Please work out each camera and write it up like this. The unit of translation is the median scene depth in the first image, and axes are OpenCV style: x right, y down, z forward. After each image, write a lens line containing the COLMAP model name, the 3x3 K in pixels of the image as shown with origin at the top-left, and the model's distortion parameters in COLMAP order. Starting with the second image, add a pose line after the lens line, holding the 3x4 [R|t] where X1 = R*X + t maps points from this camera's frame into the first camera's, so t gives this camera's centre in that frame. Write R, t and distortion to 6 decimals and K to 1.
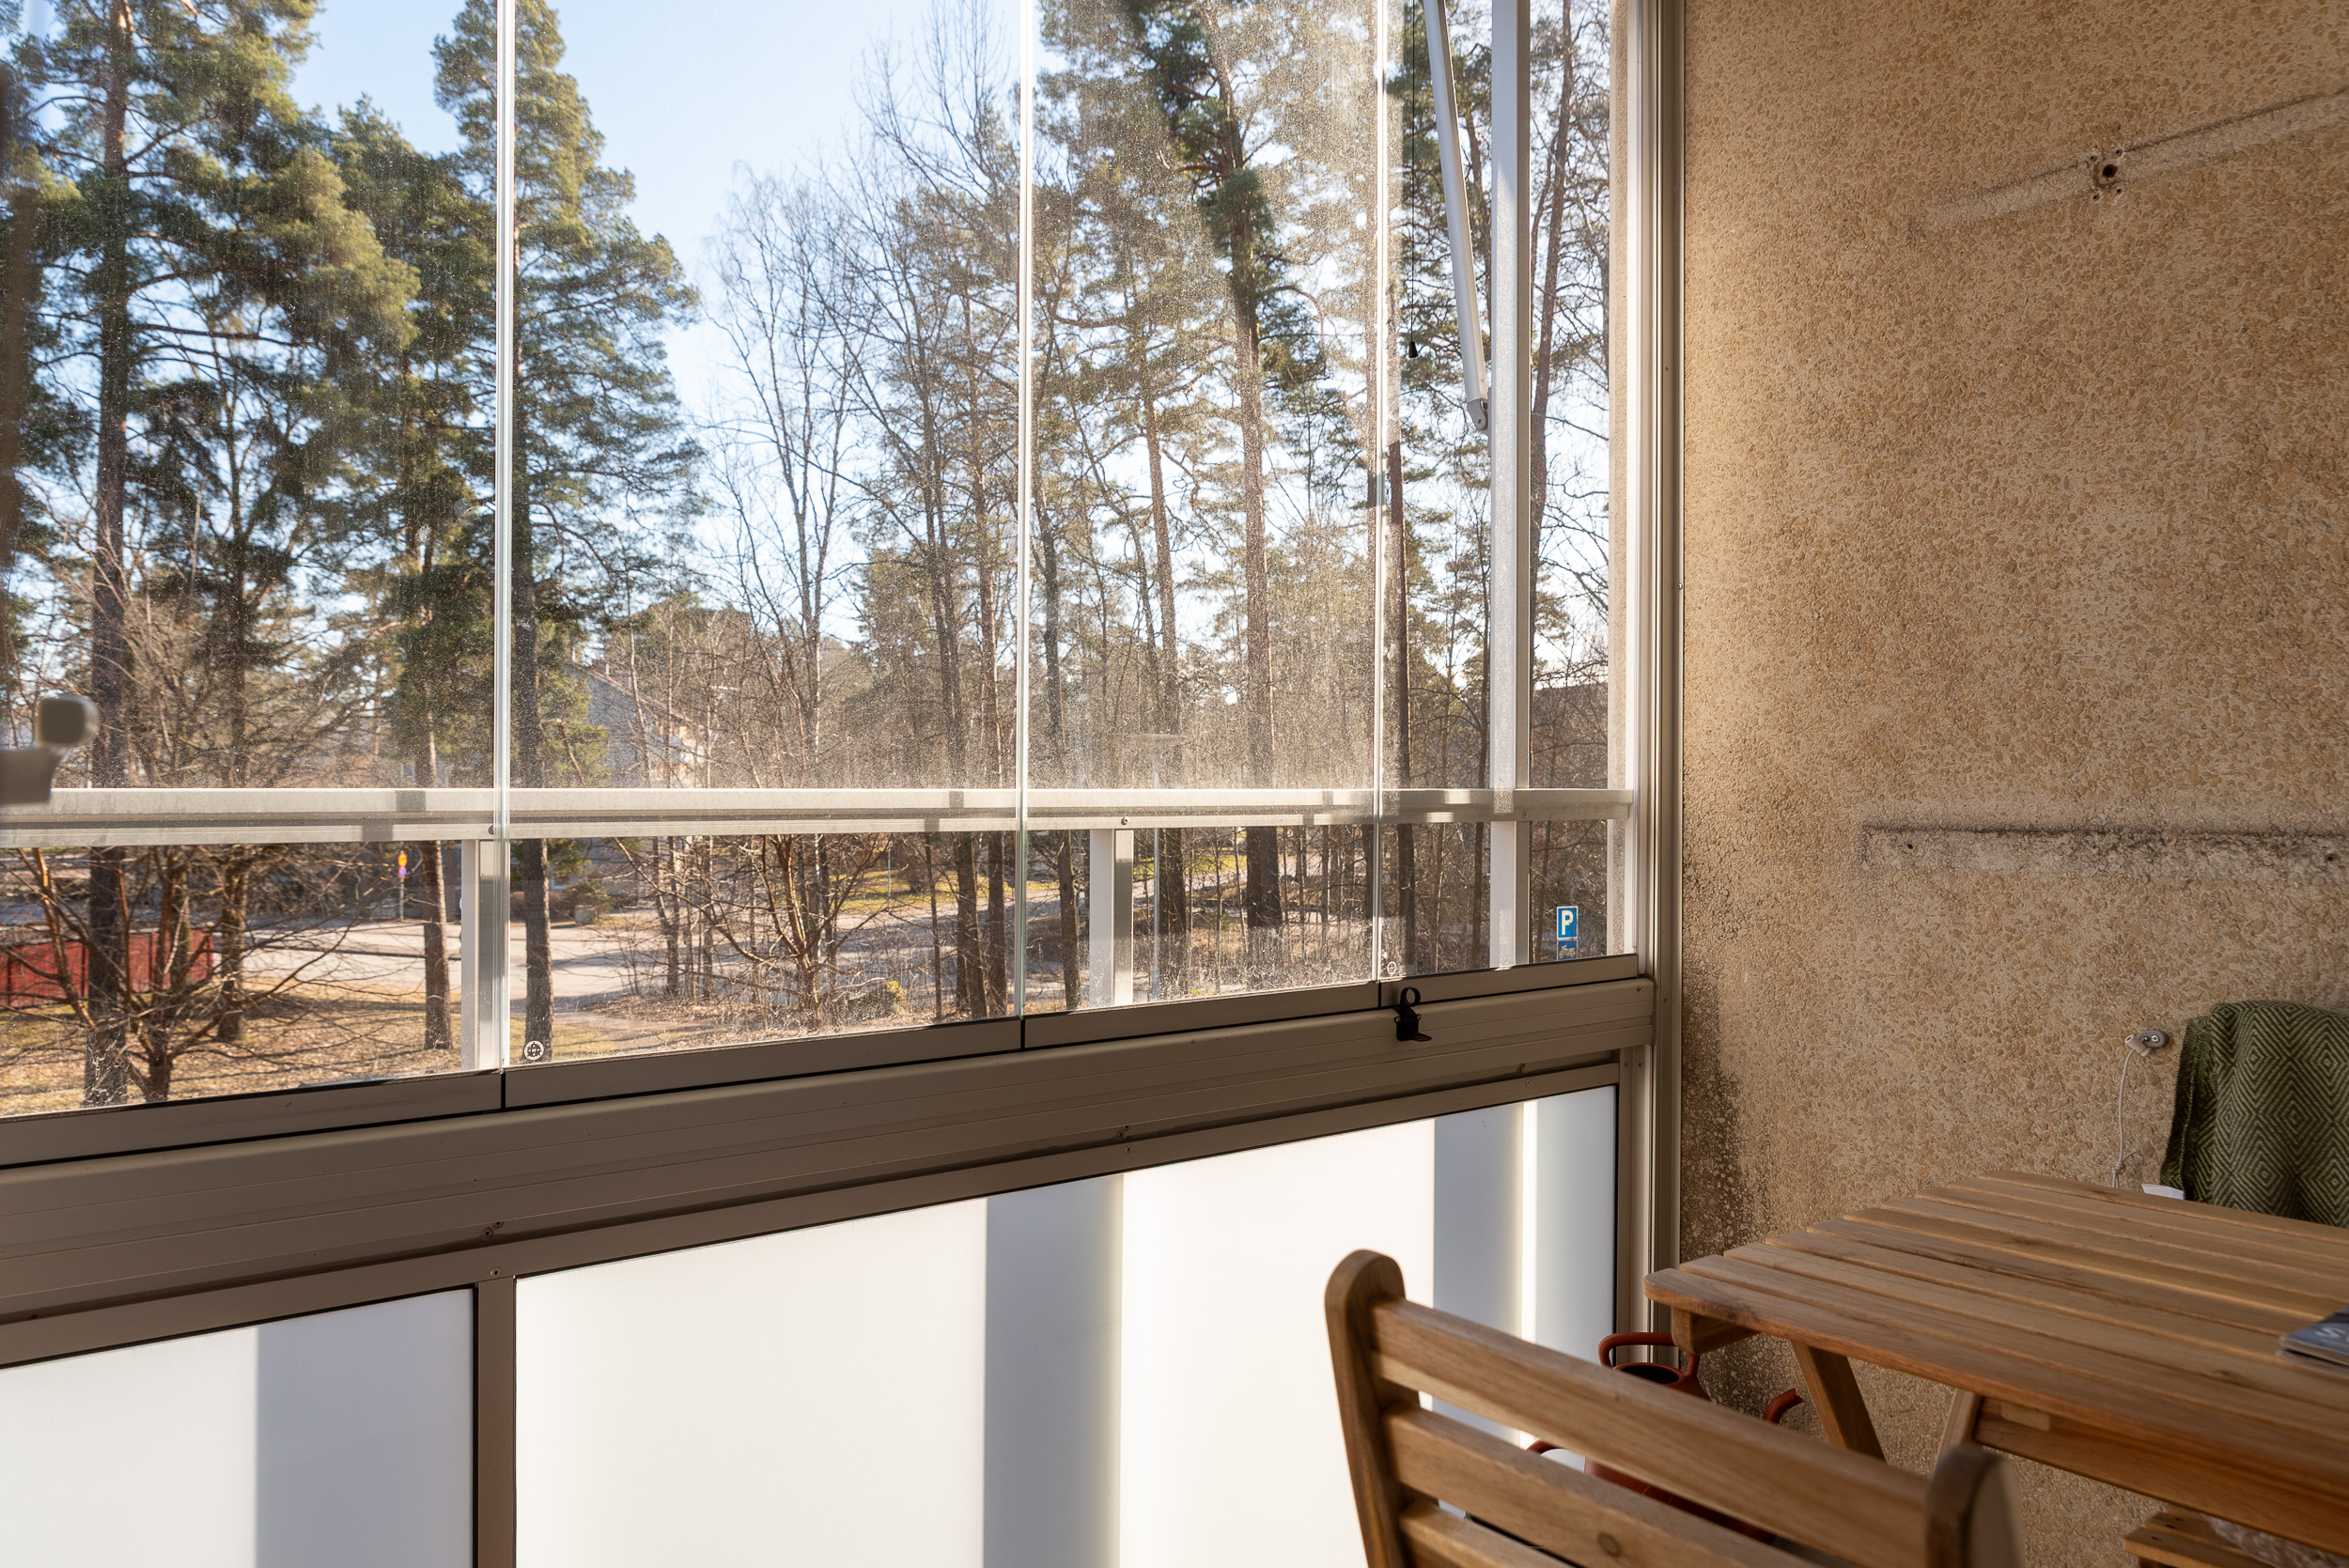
lens RADIAL K [[1685.6, 0, 1179.2], [0, 1685.6, 785.7], [0, 0, 1]] dist [-0.005151, 0.002053]
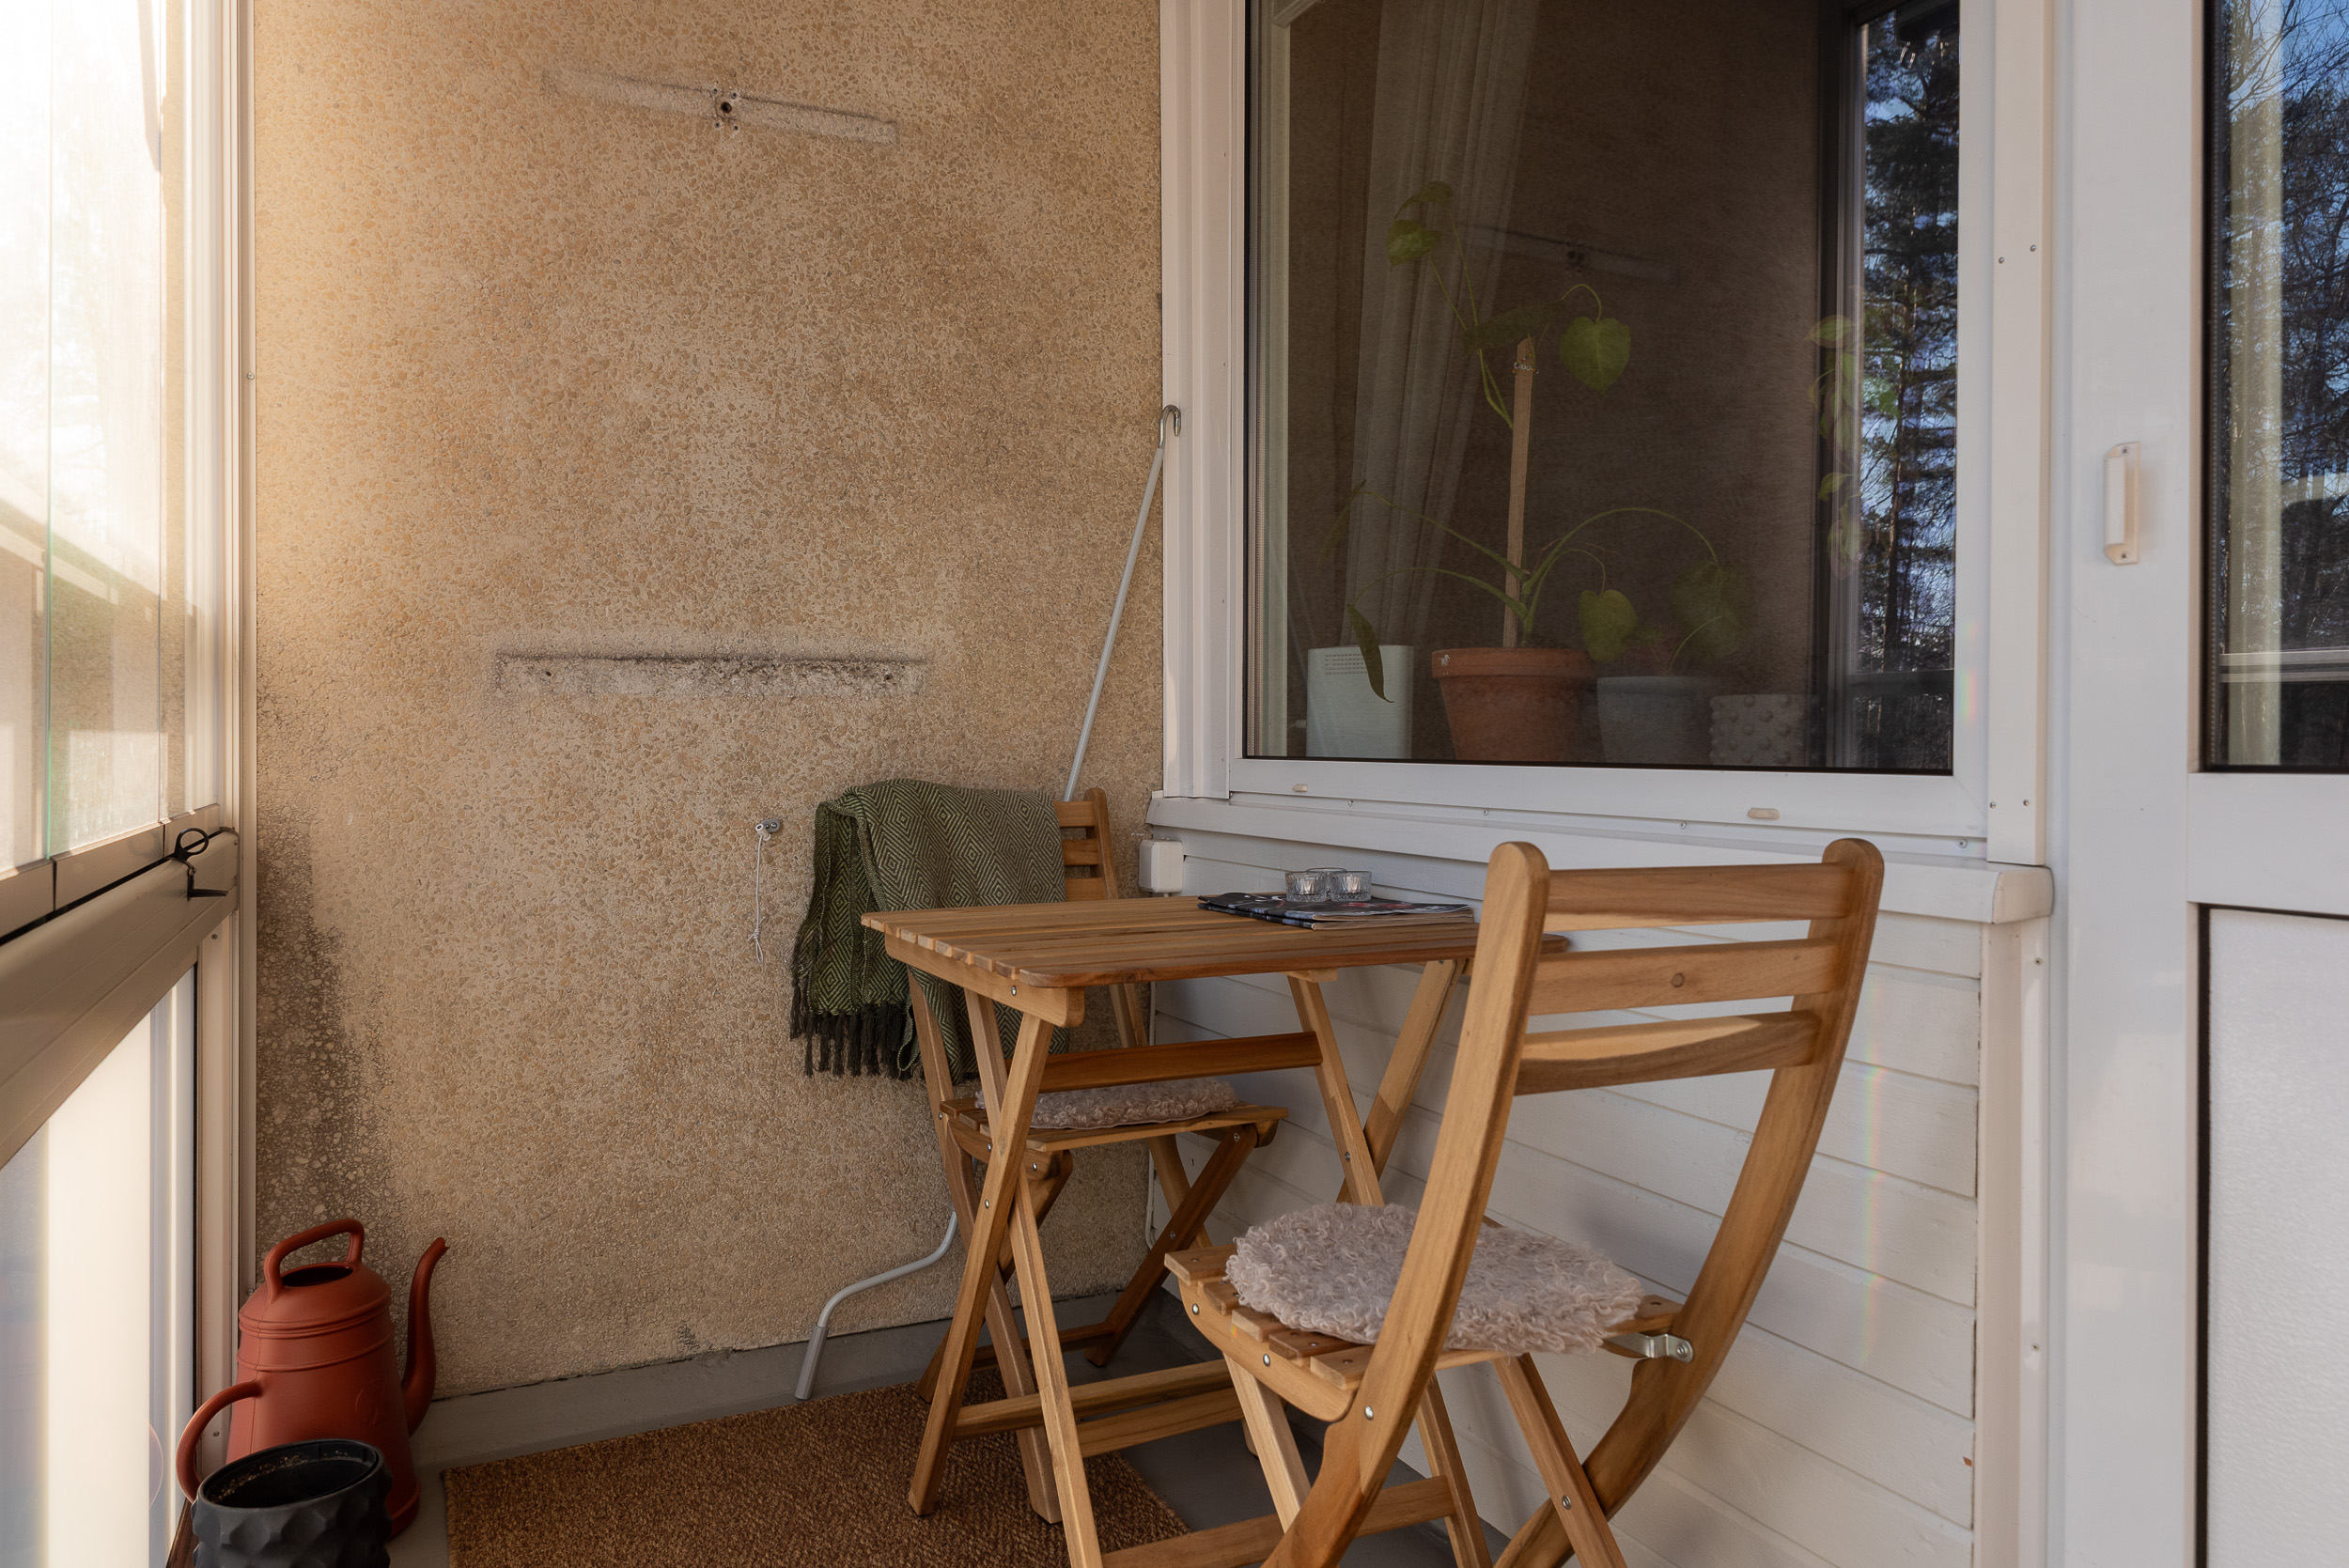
lens RADIAL K [[1629.8, 0, 1174.0], [0, 1629.8, 771.2], [0, 0, 1]] dist [0.006134, -0.000191]
pose [[0.209408, -0.009932, 0.977778, -0.487525], [0.010254, 0.999916, 0.007961, 0.094766], [-0.977775, 0.008359, 0.209492, 0.418653]]
